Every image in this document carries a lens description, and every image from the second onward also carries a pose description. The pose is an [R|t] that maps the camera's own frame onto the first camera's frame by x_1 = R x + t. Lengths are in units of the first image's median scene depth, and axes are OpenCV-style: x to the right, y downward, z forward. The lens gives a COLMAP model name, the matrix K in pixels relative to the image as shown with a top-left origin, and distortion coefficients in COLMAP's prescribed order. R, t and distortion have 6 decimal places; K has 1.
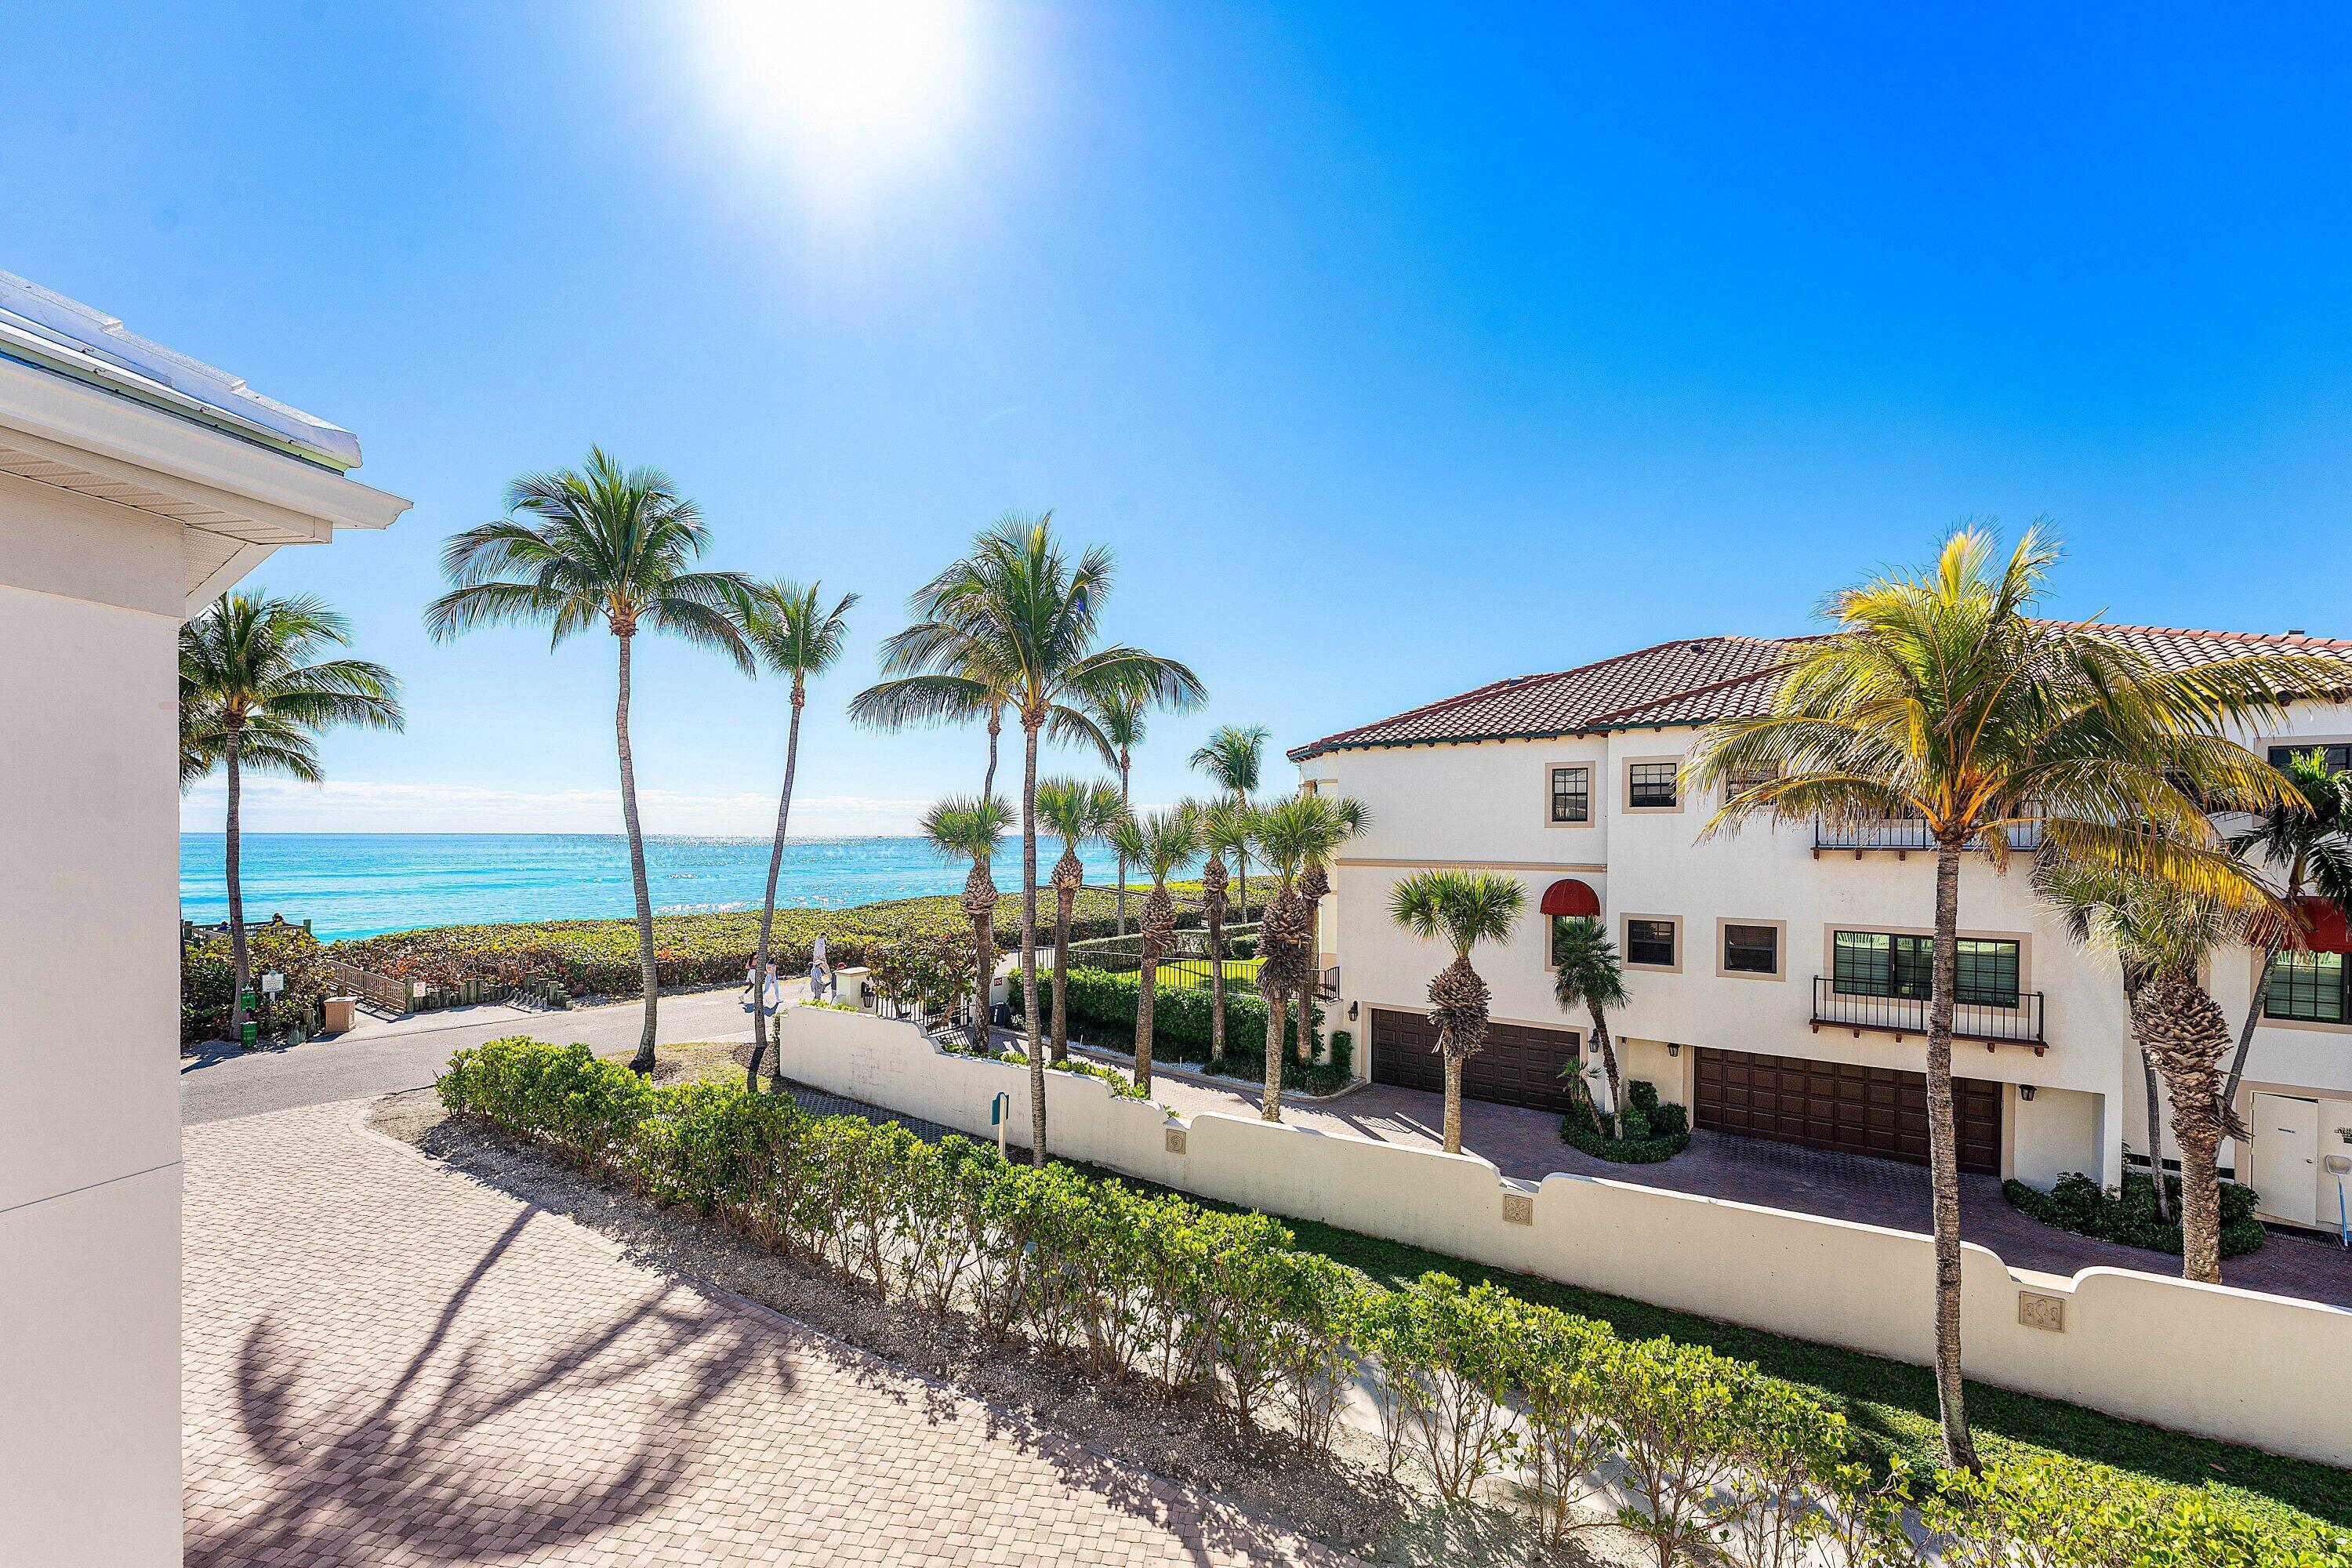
lens RADIAL K [[961.2, 0, 1174.7], [0, 961.2, 845.2], [0, 0, 1]] dist [0.000367, -0.000115]
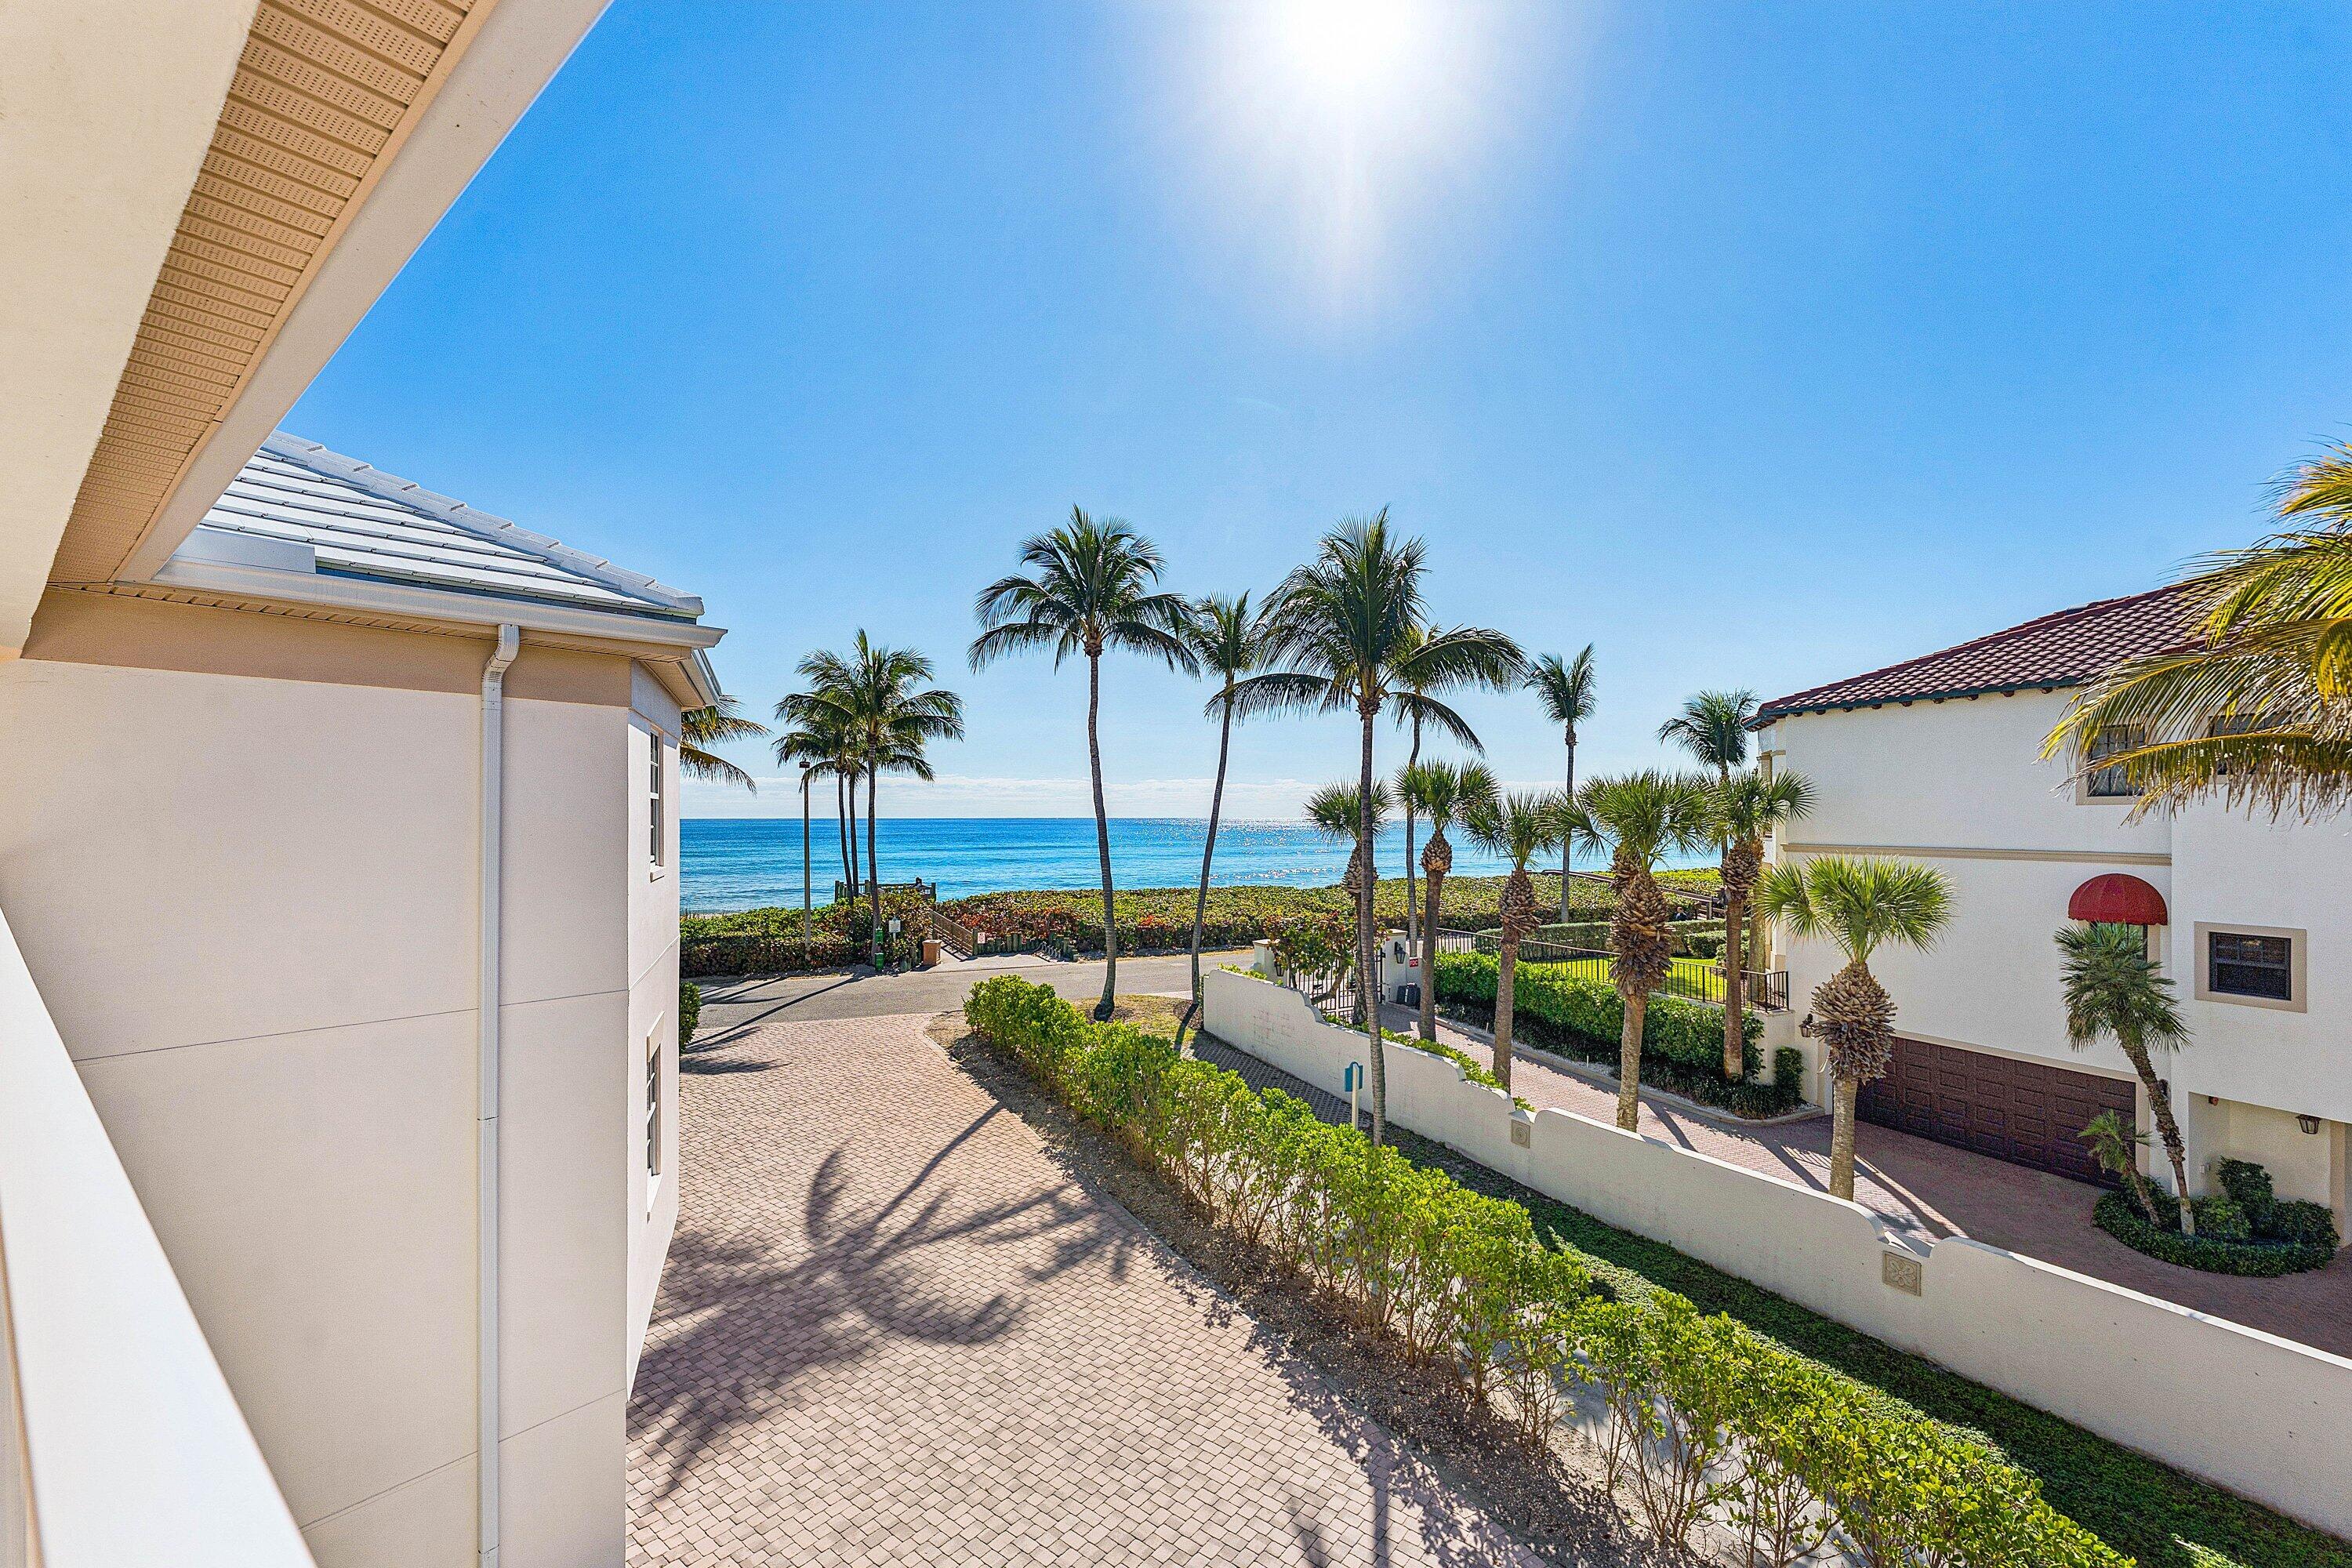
lens RADIAL K [[974.6, 0, 1165.2], [0, 974.6, 815.6], [0, 0, 1]] dist [0.000097, 0.000042]
pose [[0.862386, -0.004821, -0.506228, 0.156456], [-0.002058, 0.999913, -0.013029, 0.001570], [0.506247, 0.012277, 0.862301, -0.023681]]
